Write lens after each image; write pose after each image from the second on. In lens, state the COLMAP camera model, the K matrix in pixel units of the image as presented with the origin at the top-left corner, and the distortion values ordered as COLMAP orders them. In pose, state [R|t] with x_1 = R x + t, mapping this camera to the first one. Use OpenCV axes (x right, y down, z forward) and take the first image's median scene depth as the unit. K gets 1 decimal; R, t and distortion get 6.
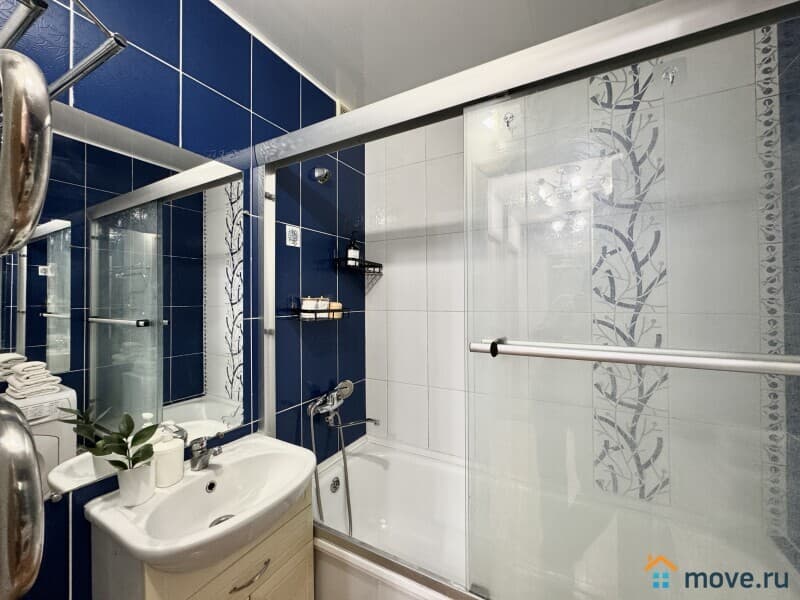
lens RADIAL K [[318.1, 0, 400.0], [0, 318.1, 300.0], [0, 0, 1]] dist [-0.004583, -0.000349]
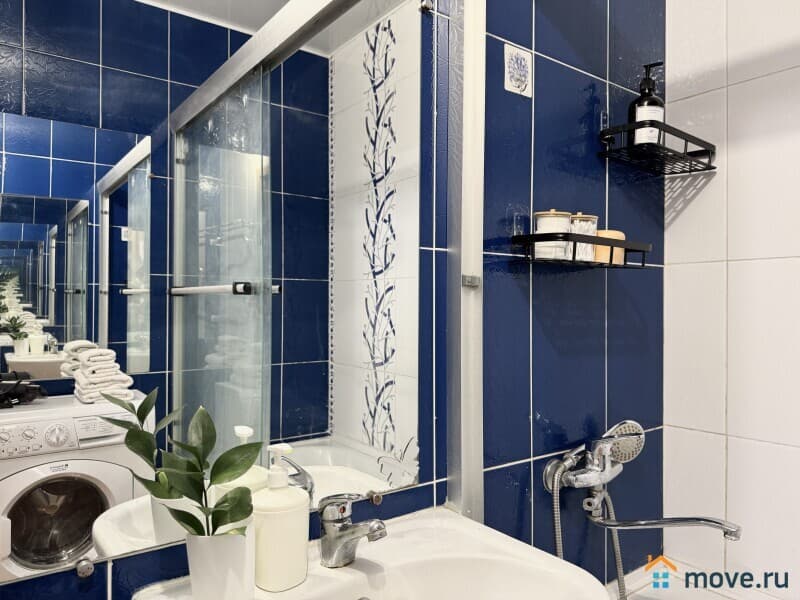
lens RADIAL K [[571.1, 0, 397.5], [0, 571.1, 306.2], [0, 0, 1]] dist [0.099646, -0.196409]
pose [[0.911529, 0.008677, -0.411145, -0.145622], [-0.005780, 0.999949, 0.008288, 0.105671], [0.411196, -0.005178, 0.911532, 0.192478]]
